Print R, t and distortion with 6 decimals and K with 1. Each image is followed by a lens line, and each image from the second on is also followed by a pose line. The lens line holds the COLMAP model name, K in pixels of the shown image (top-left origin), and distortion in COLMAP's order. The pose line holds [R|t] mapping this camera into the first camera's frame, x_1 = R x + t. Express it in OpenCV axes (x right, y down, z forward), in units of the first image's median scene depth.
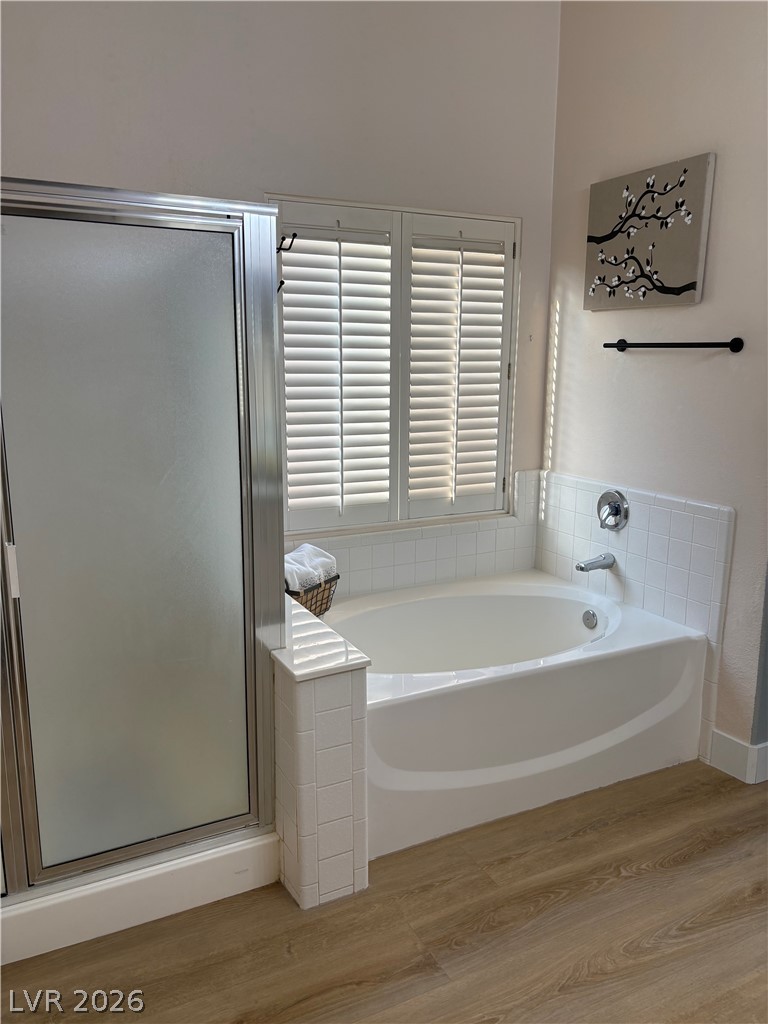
lens RADIAL K [[774.7, 0, 381.5], [0, 774.7, 515.4], [0, 0, 1]] dist [0.035491, -0.041985]
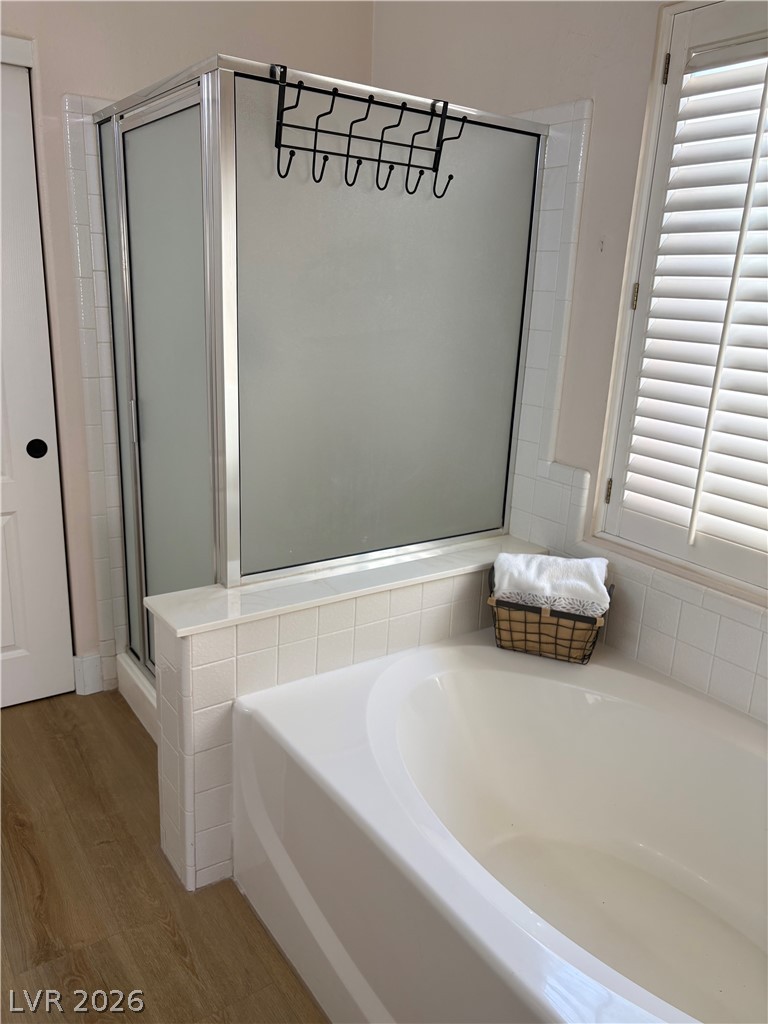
lens RADIAL K [[774.7, 0, 382.3], [0, 774.7, 510.4], [0, 0, 1]] dist [0.035491, -0.041985]
pose [[0.132153, 0.287725, -0.948552, 0.751907], [-0.222981, 0.941047, 0.254382, -0.194576], [0.965824, 0.177891, 0.188519, 1.036969]]
